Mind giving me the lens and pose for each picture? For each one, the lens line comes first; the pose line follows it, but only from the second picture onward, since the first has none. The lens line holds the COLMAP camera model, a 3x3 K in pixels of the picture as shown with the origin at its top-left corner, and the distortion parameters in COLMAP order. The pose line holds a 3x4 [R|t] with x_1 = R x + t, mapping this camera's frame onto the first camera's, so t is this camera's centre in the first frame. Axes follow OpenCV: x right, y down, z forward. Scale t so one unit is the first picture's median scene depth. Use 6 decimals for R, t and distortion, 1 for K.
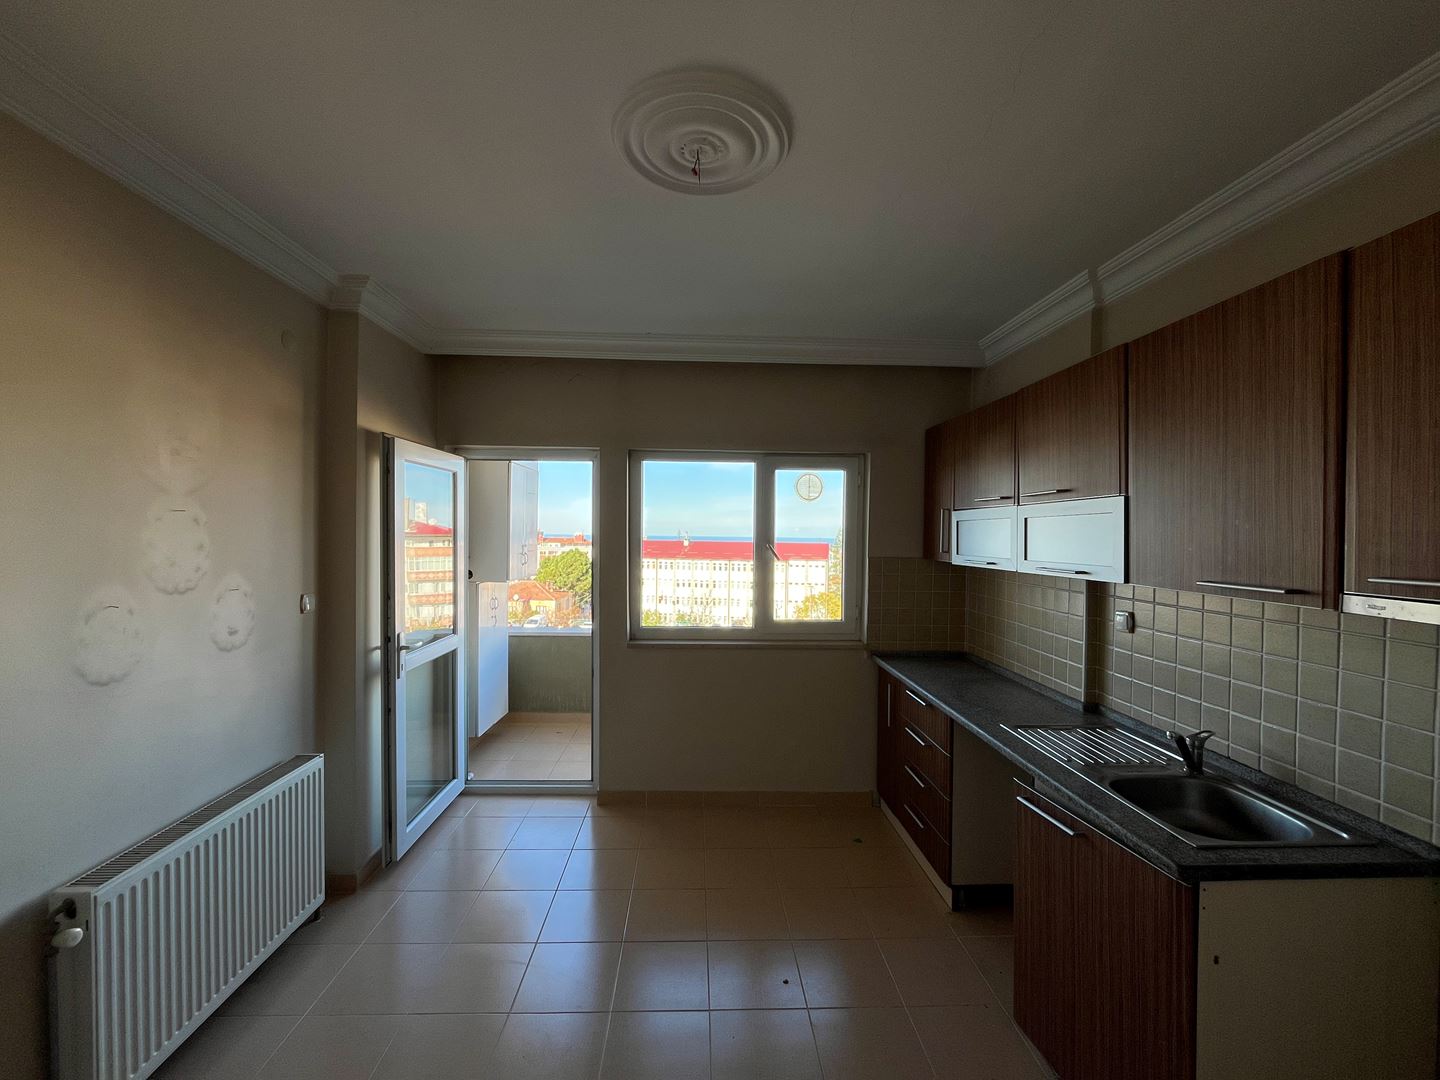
lens RADIAL K [[580.3, 0, 715.5], [0, 580.3, 541.6], [0, 0, 1]] dist [-0.002906, -0.000349]
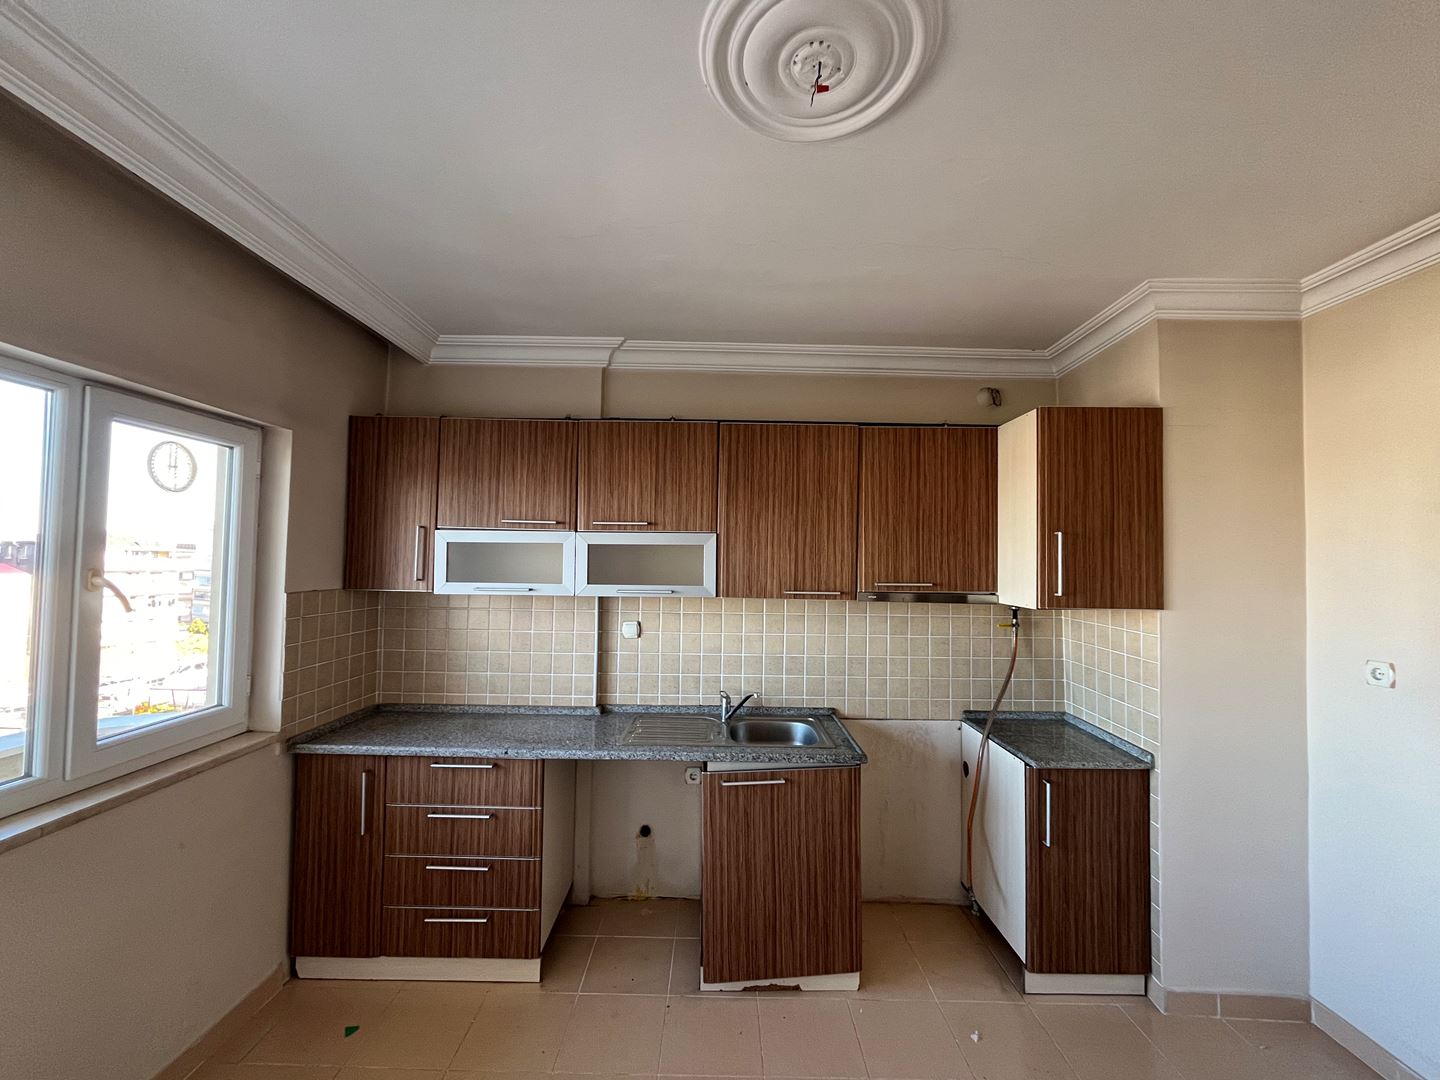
lens RADIAL K [[580.3, 0, 717.9], [0, 580.3, 545.4], [0, 0, 1]] dist [-0.002906, -0.000349]
pose [[0.042521, 0.017969, 0.998934, -0.477123], [0.000884, 0.999837, -0.018023, -0.018381], [-0.999095, 0.001649, 0.042498, 0.676988]]
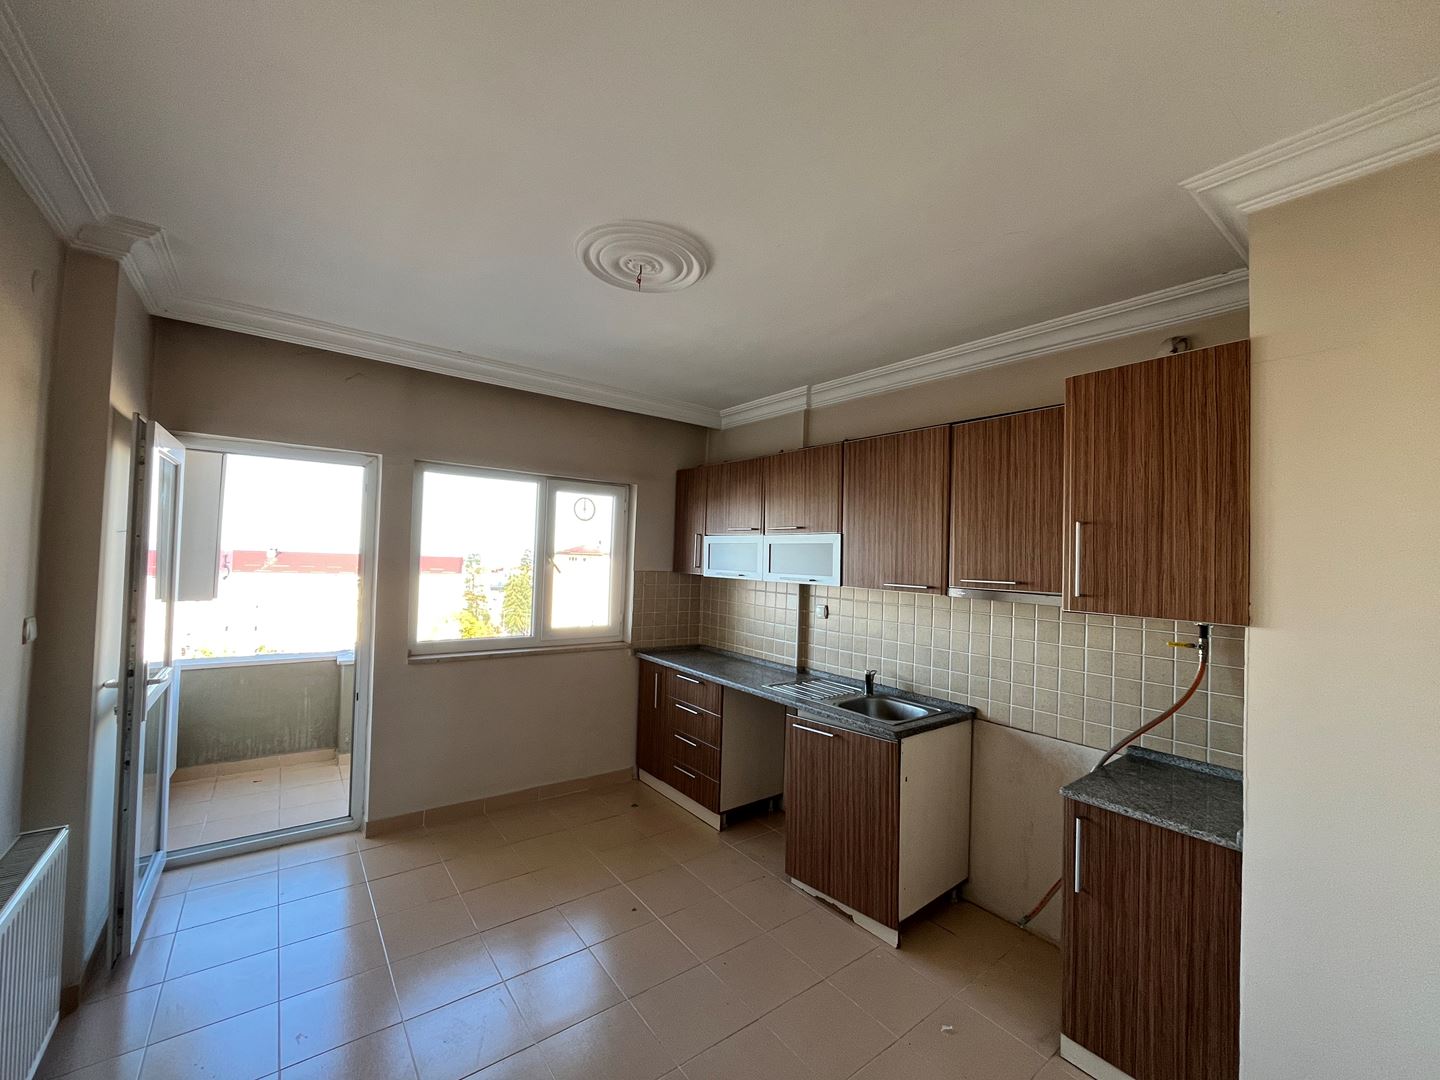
lens RADIAL K [[580.3, 0, 714.7], [0, 580.3, 545.7], [0, 0, 1]] dist [-0.002906, -0.000349]
pose [[0.819635, 0.026816, 0.572257, -0.392824], [-0.015589, 0.999578, -0.024513, 0.001662], [-0.572673, 0.011171, 0.819708, -0.114549]]
